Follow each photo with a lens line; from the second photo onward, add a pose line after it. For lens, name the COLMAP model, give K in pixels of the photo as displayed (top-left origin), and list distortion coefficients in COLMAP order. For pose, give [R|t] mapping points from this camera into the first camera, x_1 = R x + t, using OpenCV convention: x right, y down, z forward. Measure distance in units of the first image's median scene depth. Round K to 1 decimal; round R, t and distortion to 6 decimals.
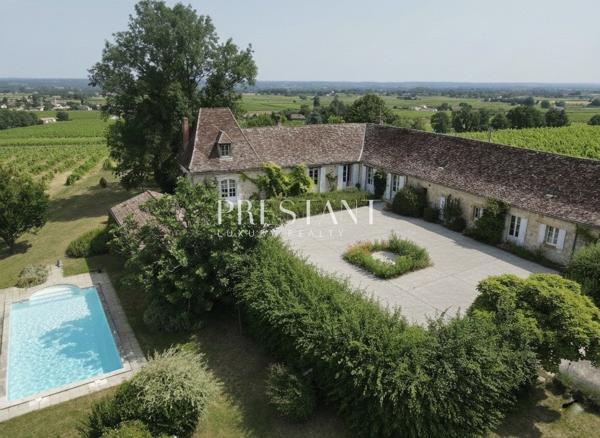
lens RADIAL K [[445.0, 0, 300.0], [0, 445.0, 219.0], [0, 0, 1]] dist [0.001351, 0.000806]
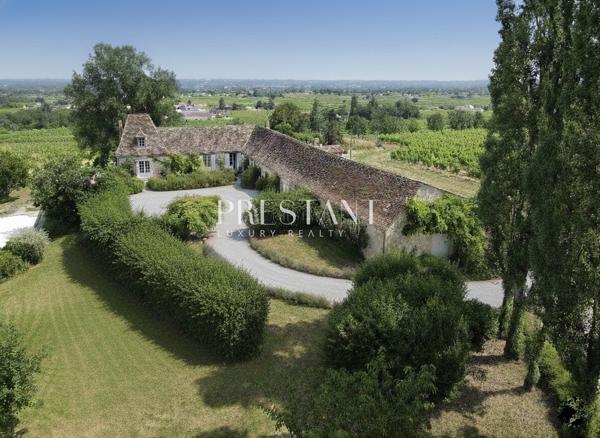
lens RADIAL K [[445.0, 0, 300.0], [0, 445.0, 219.0], [0, 0, 1]] dist [0.001351, 0.000806]
pose [[0.990558, 0.031121, -0.133512, 0.563235], [-0.030919, 0.999515, 0.003586, 0.085451], [0.133559, 0.000576, 0.991041, -0.432889]]
